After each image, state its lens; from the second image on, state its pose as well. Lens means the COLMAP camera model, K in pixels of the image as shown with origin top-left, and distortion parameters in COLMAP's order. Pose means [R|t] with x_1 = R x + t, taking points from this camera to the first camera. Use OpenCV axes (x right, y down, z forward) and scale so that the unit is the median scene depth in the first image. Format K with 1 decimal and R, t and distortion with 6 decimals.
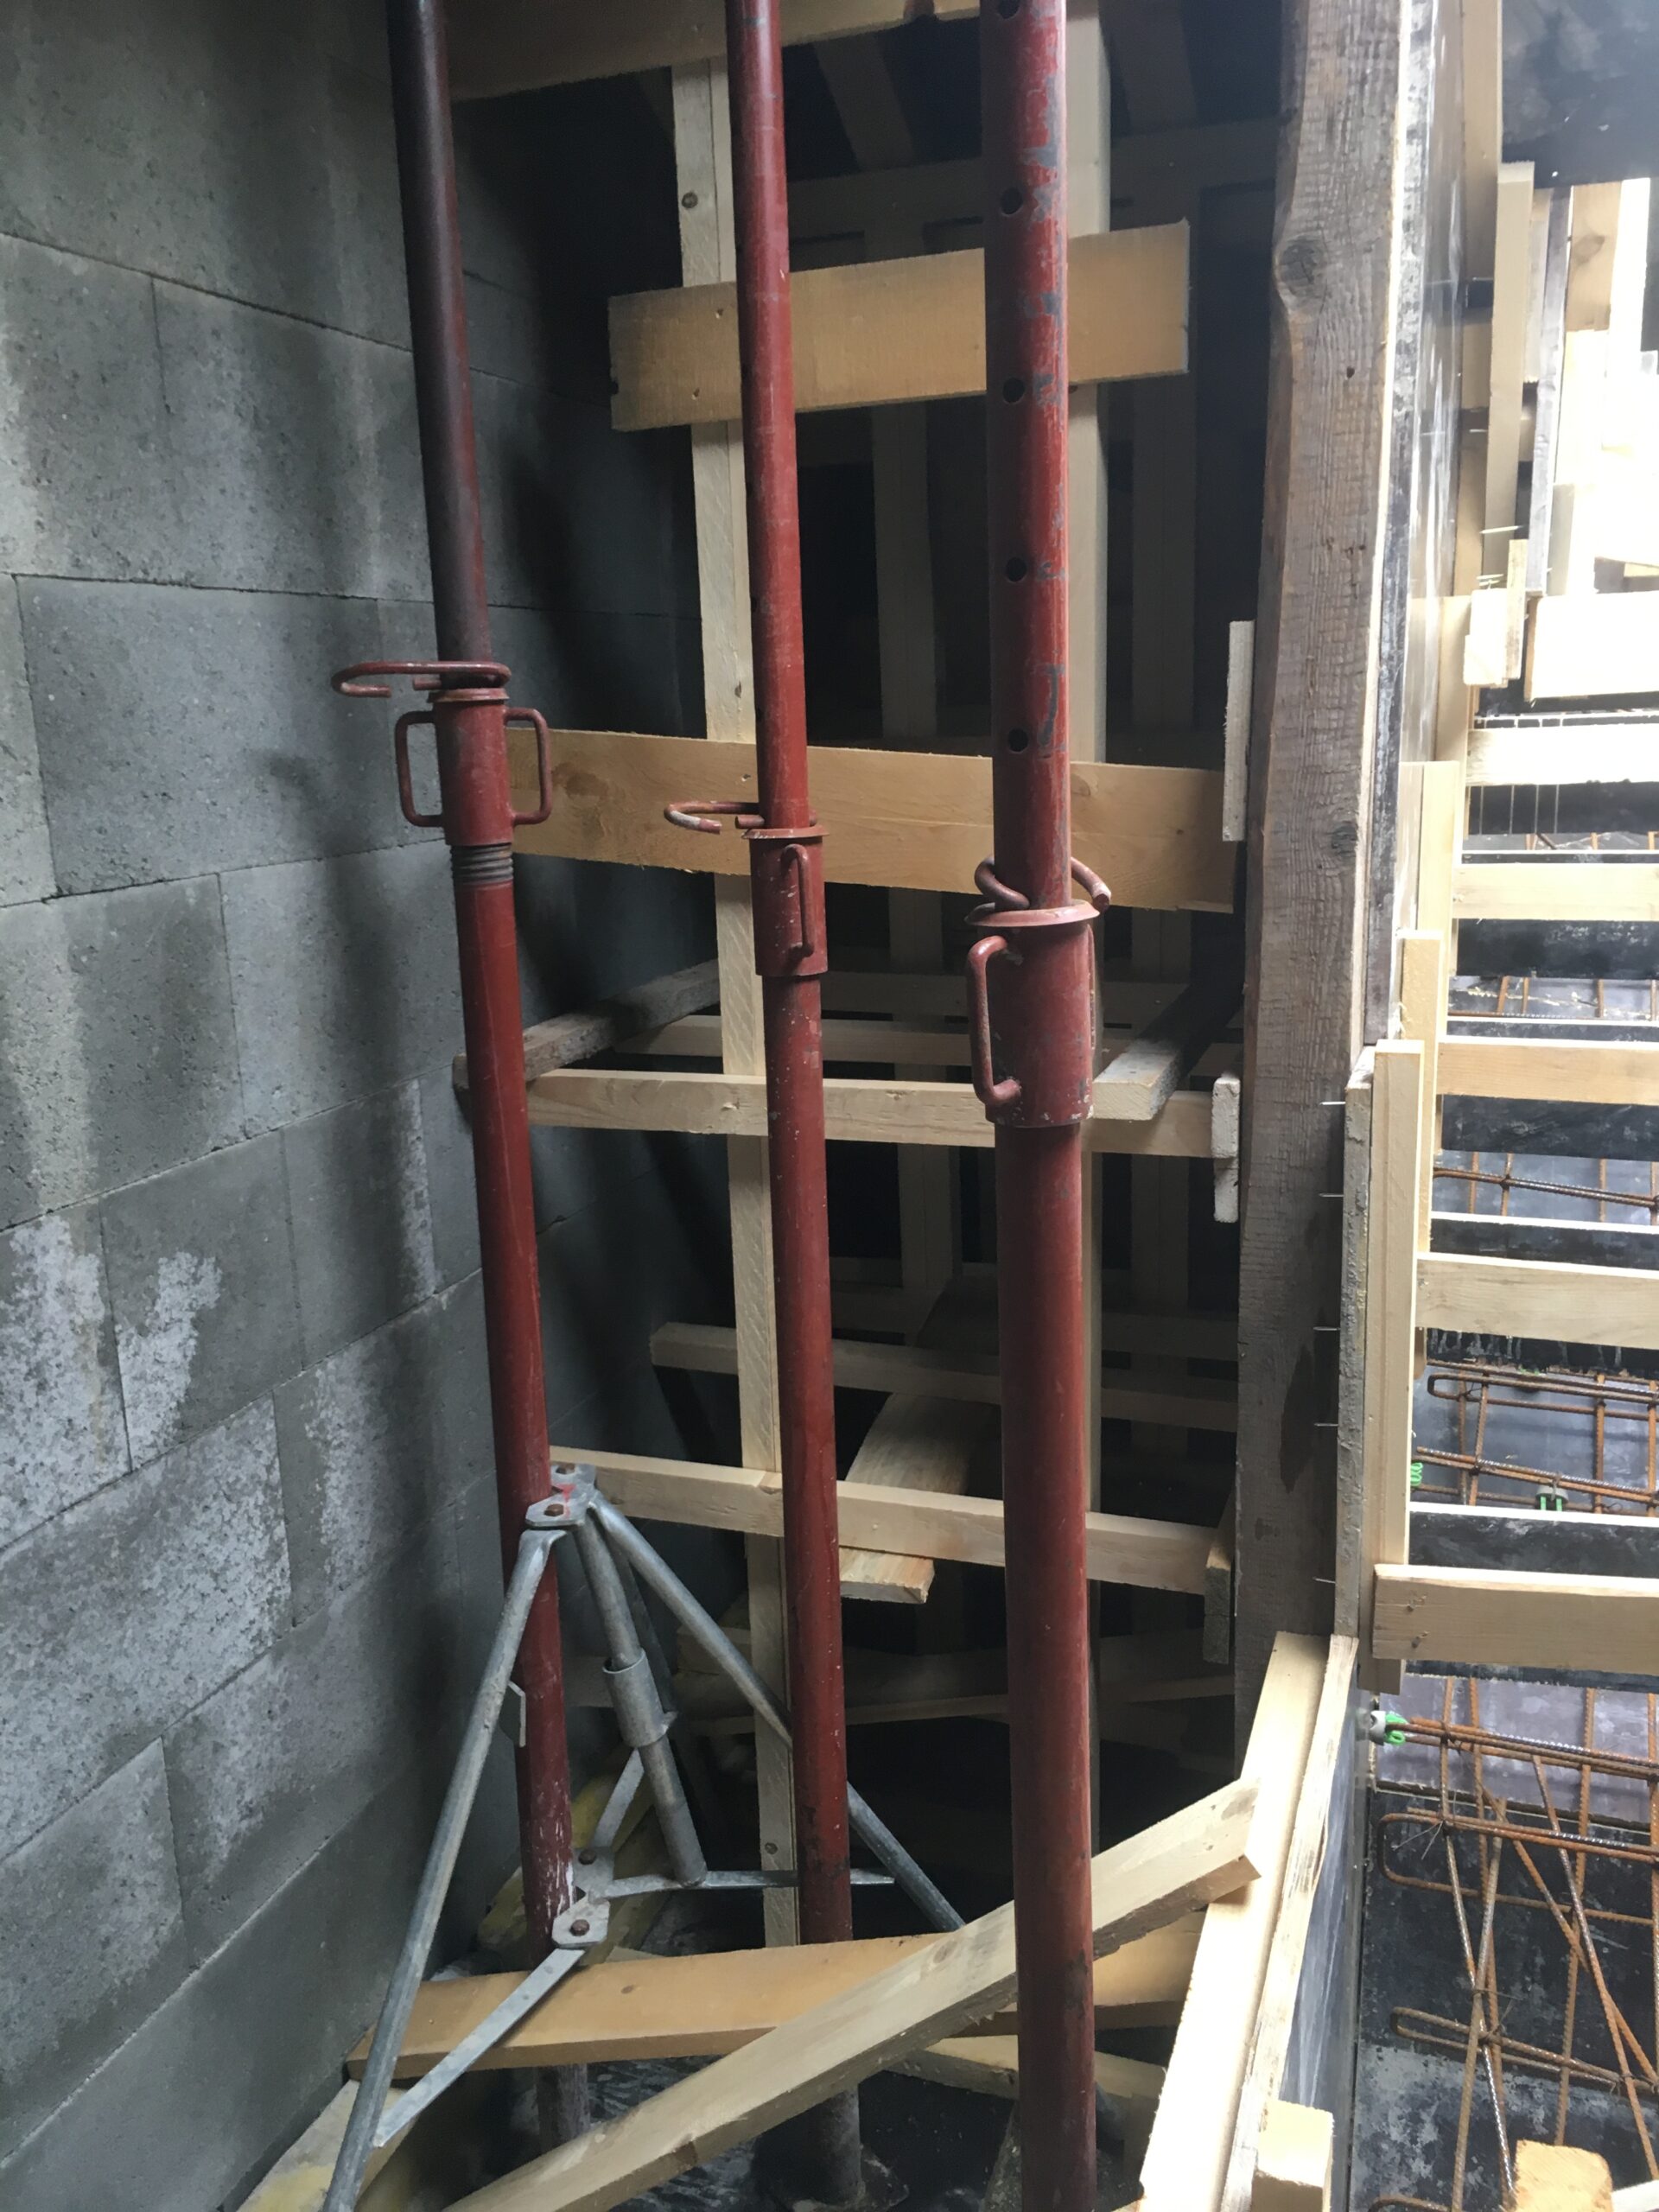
lens RADIAL K [[1683.6, 0, 881.0], [0, 1683.6, 1105.0], [0, 0, 1]] dist [0.006154, -0.065943]
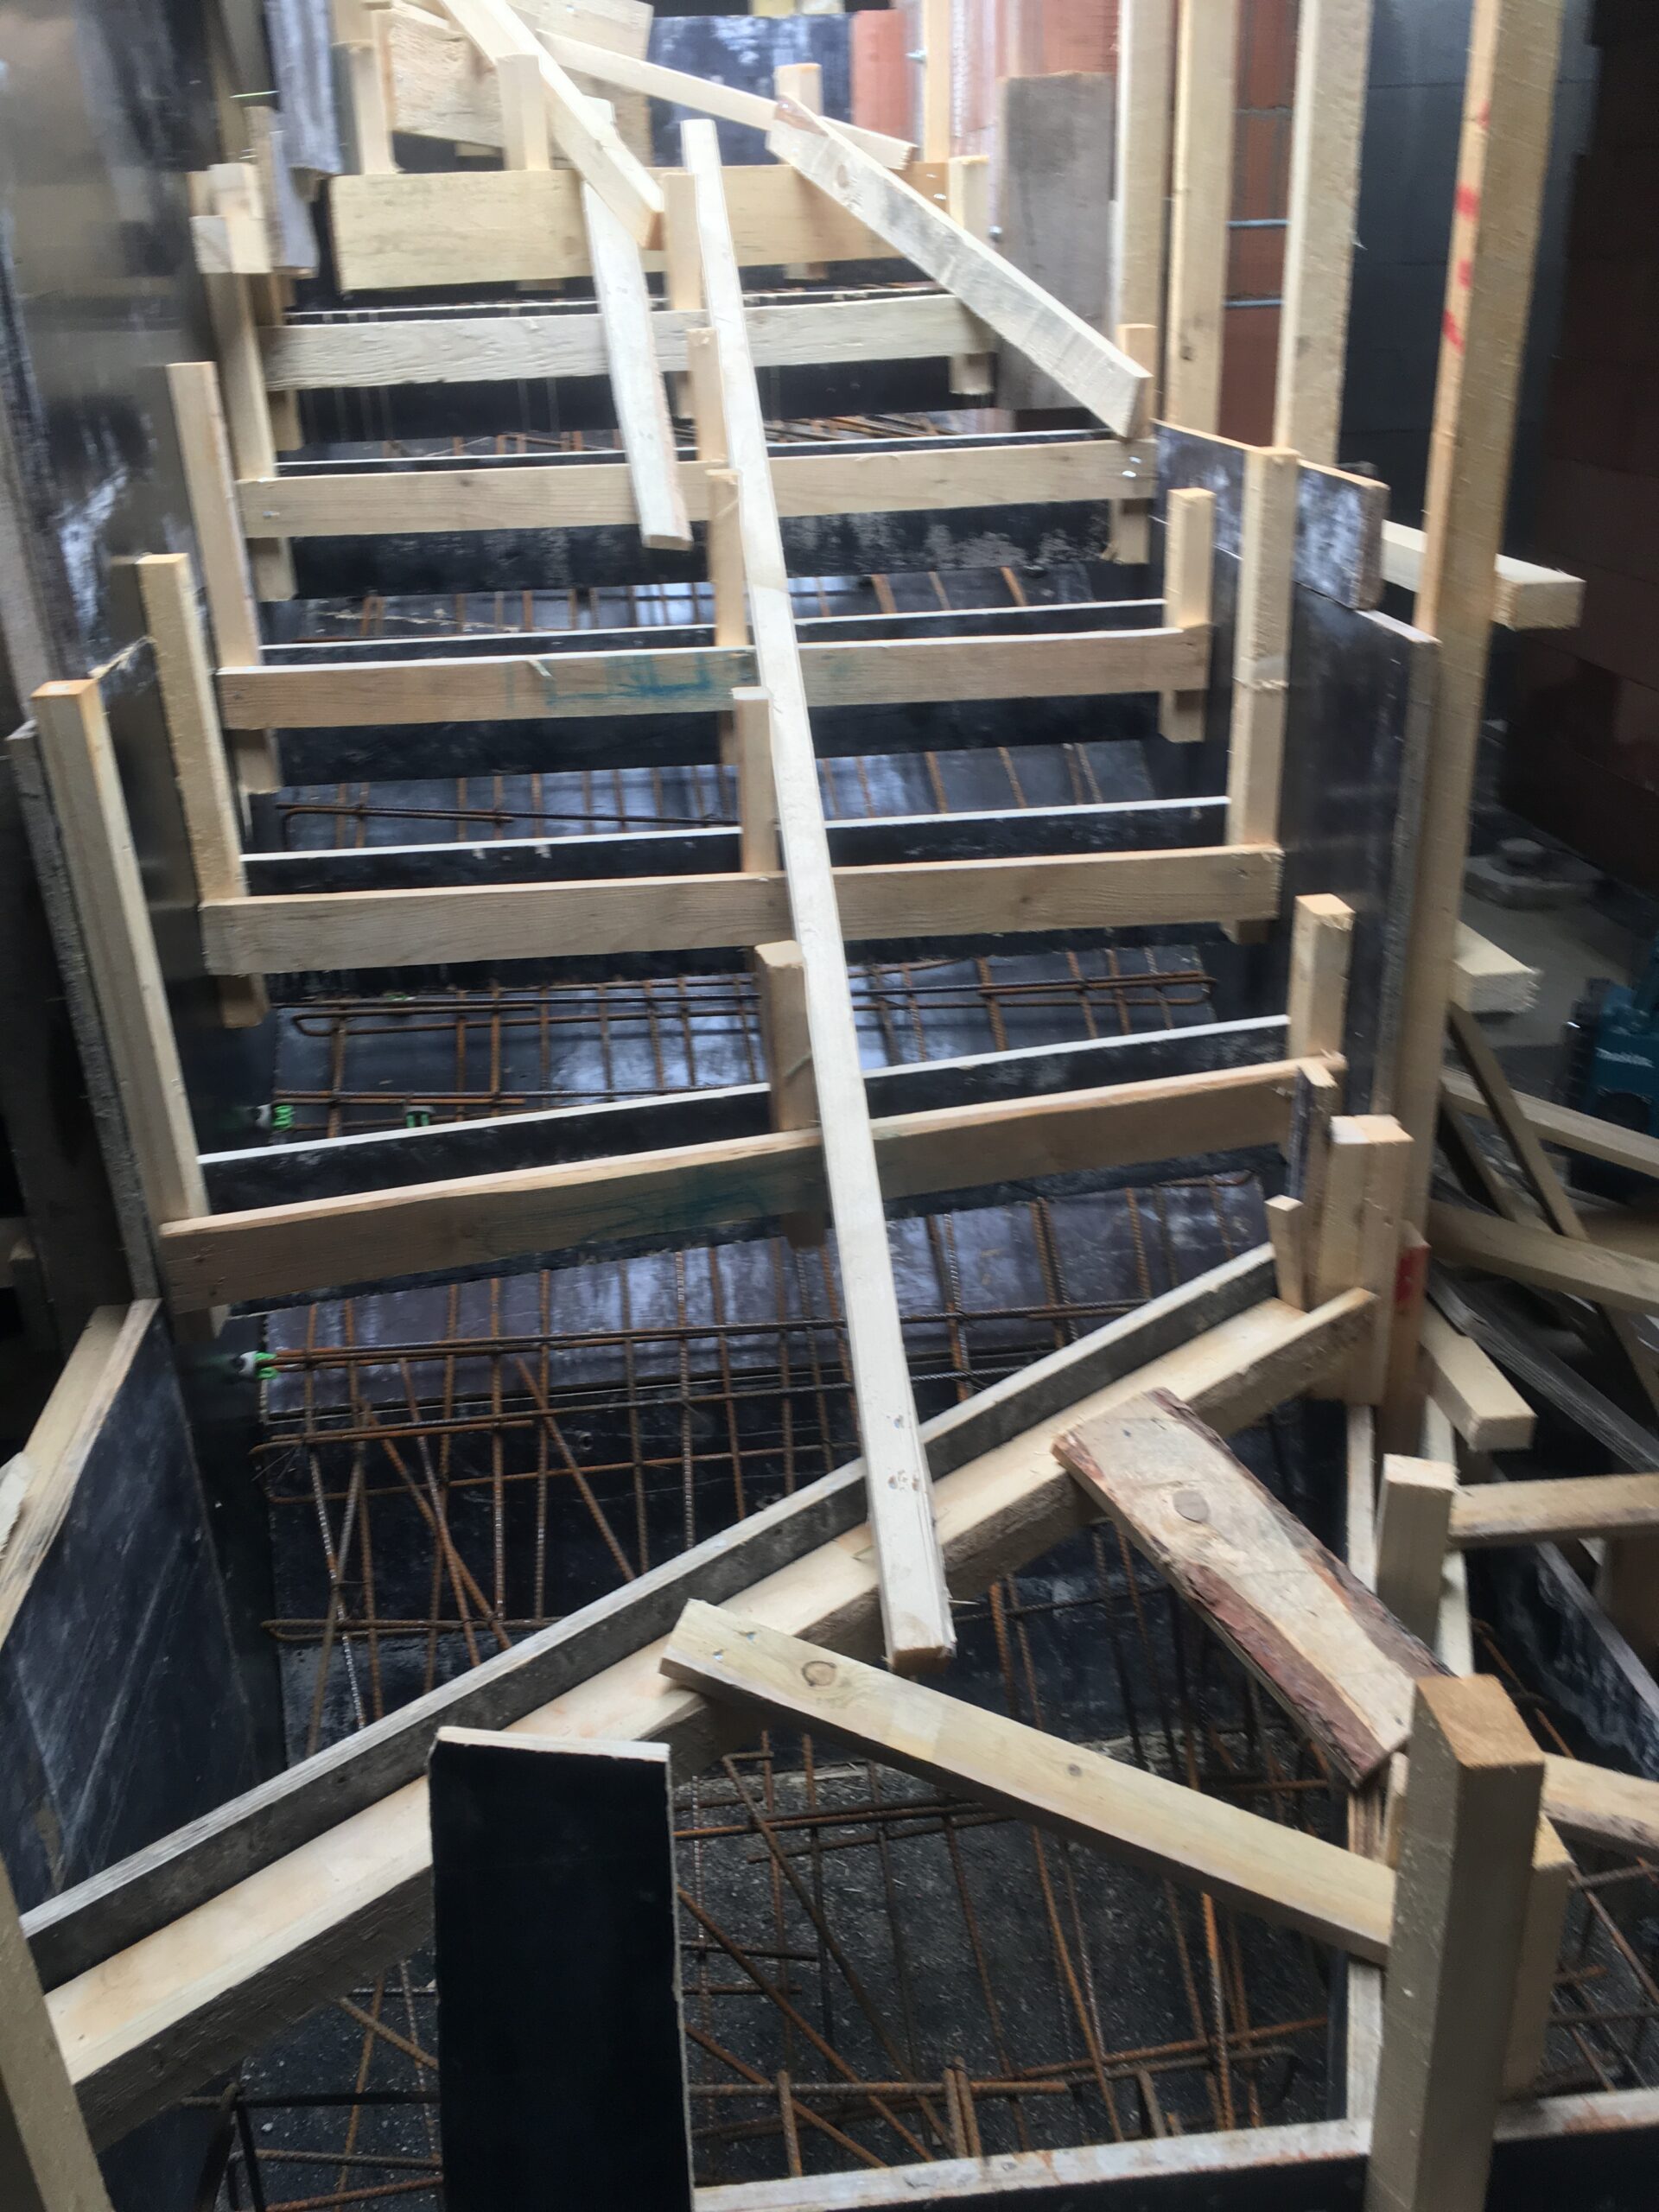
lens RADIAL K [[1683.6, 0, 881.0], [0, 1683.6, 1105.0], [0, 0, 1]] dist [0.006154, -0.065943]
pose [[0.881796, -0.189730, 0.431785, 0.214938], [0.093123, 0.967532, 0.234967, 0.009853], [-0.462346, -0.166984, 0.870834, -0.042785]]
